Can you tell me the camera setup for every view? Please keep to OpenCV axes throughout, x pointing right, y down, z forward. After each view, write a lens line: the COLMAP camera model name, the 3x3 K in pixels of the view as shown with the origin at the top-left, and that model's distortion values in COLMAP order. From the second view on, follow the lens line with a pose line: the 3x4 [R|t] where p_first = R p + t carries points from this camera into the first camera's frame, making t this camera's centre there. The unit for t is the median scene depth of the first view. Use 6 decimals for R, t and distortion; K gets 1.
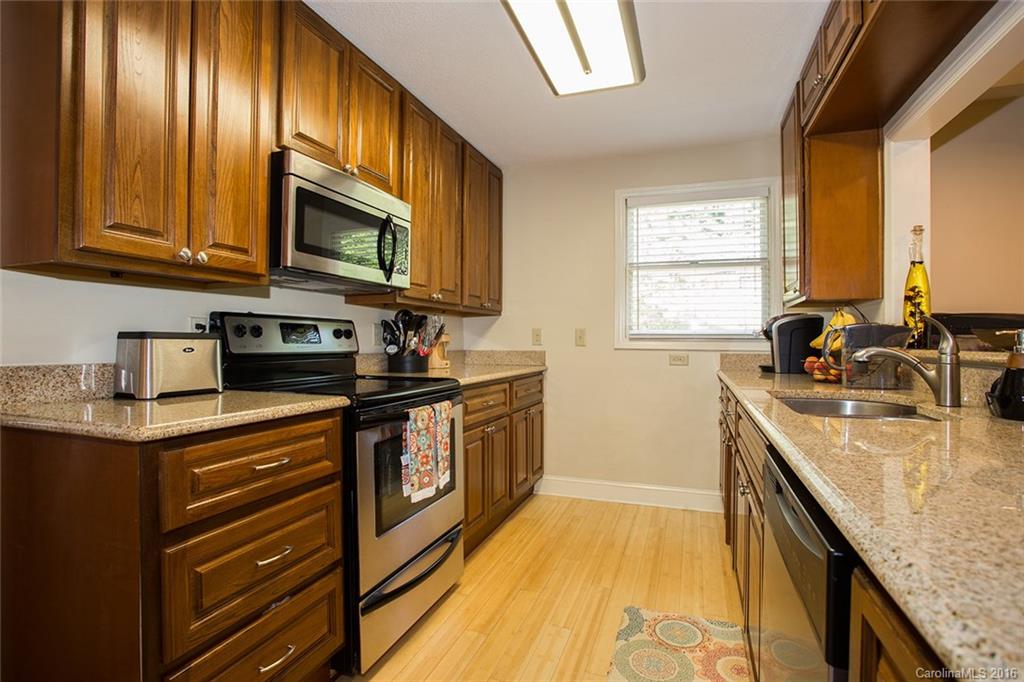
lens RADIAL K [[501.1, 0, 515.4], [0, 501.1, 343.3], [0, 0, 1]] dist [-0.050252, 0.014752]
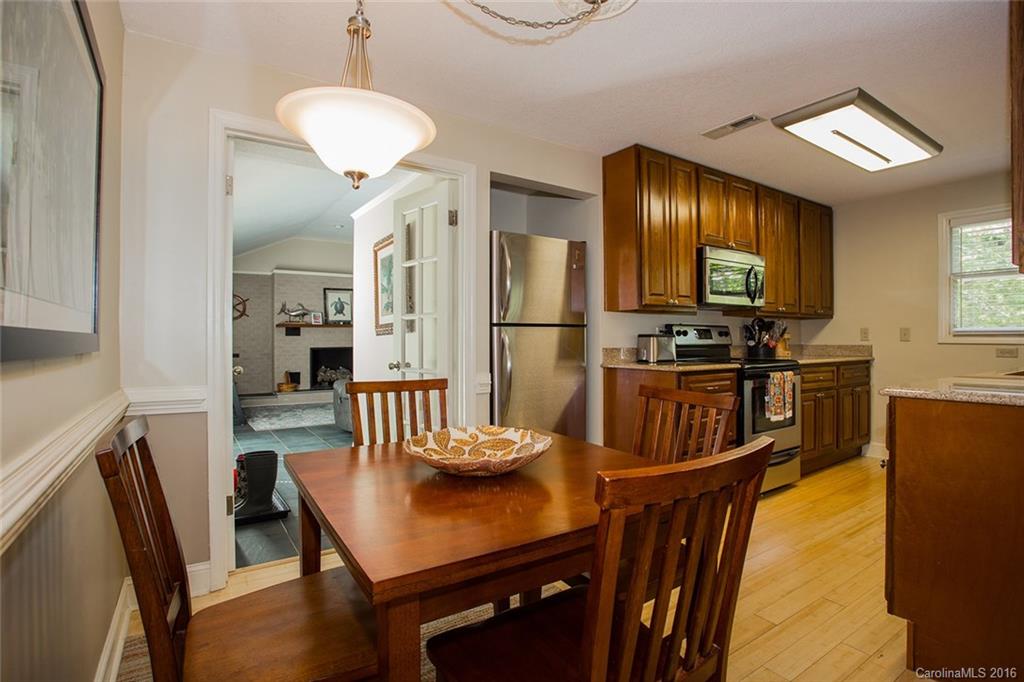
lens RADIAL K [[501.1, 0, 509.8], [0, 501.1, 340.0], [0, 0, 1]] dist [-0.050252, 0.014752]
pose [[0.804348, -0.003469, -0.594149, 0.081588], [0.001502, 0.999992, -0.003806, 0.007686], [0.594157, 0.002169, 0.804346, -0.795649]]
